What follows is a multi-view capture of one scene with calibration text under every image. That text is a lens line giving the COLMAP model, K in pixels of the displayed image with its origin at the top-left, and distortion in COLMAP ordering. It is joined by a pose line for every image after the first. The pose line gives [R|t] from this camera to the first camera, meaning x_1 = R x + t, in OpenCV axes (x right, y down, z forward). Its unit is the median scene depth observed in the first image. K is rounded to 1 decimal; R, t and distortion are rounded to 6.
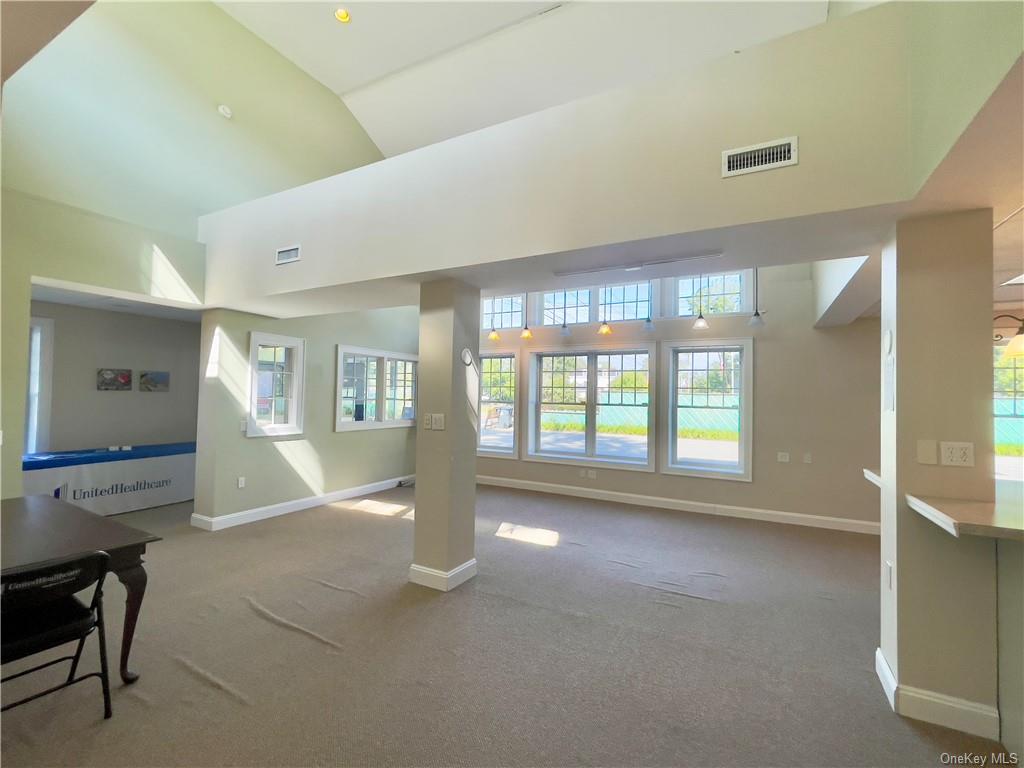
lens RADIAL K [[455.7, 0, 510.9], [0, 455.7, 381.8], [0, 0, 1]] dist [-0.004512, 0.002194]
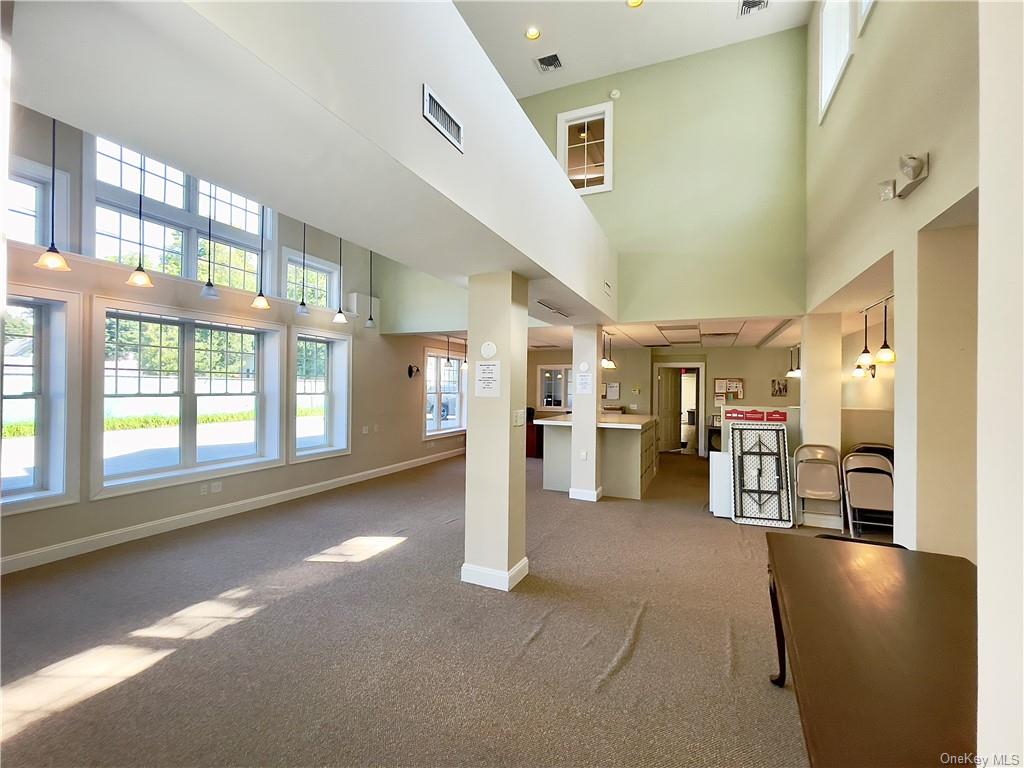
lens RADIAL K [[455.7, 0, 505.6], [0, 455.7, 384.3], [0, 0, 1]] dist [-0.004512, 0.002194]
pose [[-0.080271, -0.014087, 0.996674, -0.806084], [-0.044265, 0.998964, 0.010555, 0.003250], [-0.995790, -0.043270, -0.080812, 0.774439]]
